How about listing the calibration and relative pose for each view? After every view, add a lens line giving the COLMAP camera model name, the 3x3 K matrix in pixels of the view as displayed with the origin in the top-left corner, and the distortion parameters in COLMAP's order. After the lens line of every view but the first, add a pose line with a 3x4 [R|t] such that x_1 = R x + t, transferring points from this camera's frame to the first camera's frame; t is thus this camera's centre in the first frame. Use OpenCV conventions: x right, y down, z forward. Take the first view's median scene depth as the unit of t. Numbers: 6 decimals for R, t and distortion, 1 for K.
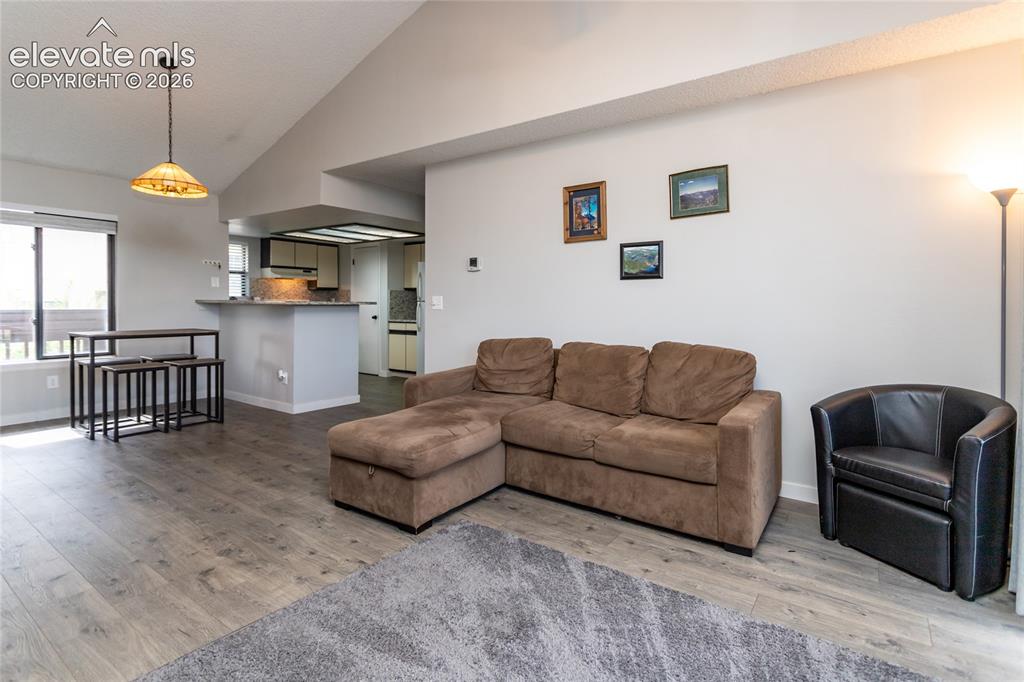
lens RADIAL K [[492.5, 0, 524.3], [0, 492.5, 309.5], [0, 0, 1]] dist [0.000690, 0.000345]
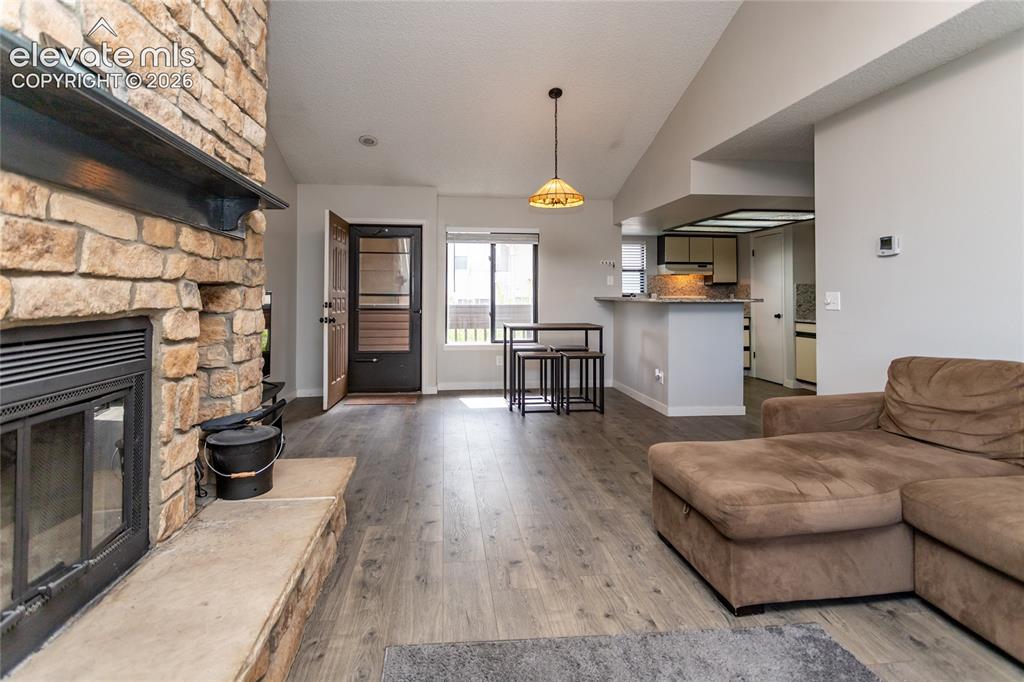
lens RADIAL K [[507.2, 0, 510.0], [0, 507.2, 286.0], [0, 0, 1]] dist [-0.000067, 0.000386]
pose [[0.669411, -0.018777, -0.742655, 0.083838], [-0.008367, 0.999427, -0.032811, -0.008075], [0.742845, 0.028177, 0.668870, 0.143770]]
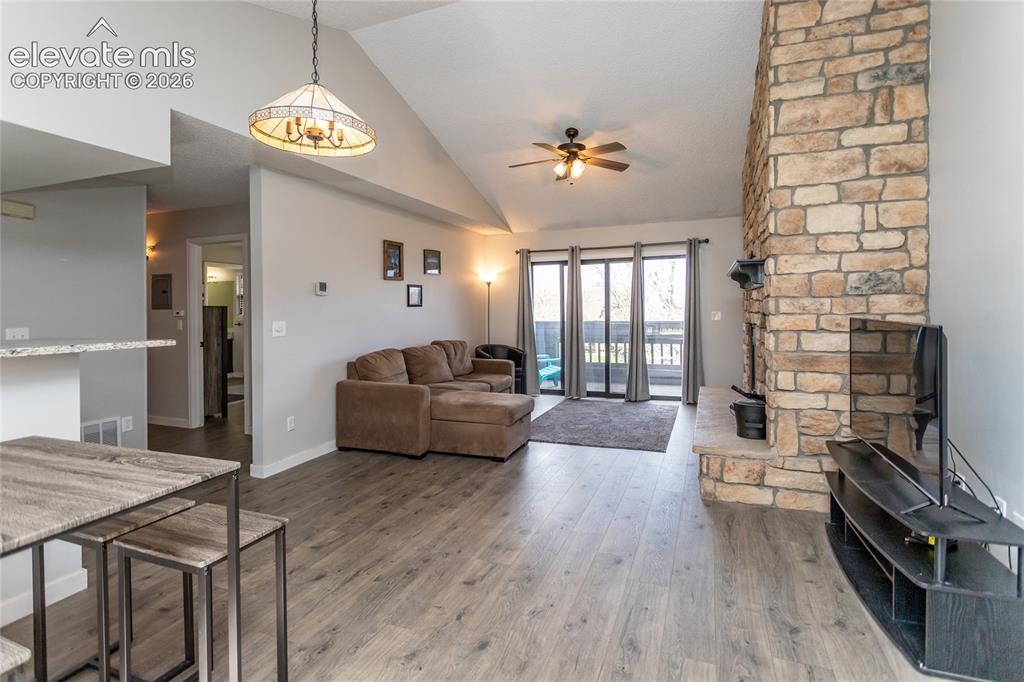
lens RADIAL K [[485.8, 0, 526.8], [0, 485.8, 321.5], [0, 0, 1]] dist [-0.000807, -0.000146]
pose [[-0.236314, -0.012736, 0.971593, -1.356276], [0.049255, 0.998472, 0.025068, -0.032490], [-0.970428, 0.053779, -0.235326, 0.953108]]
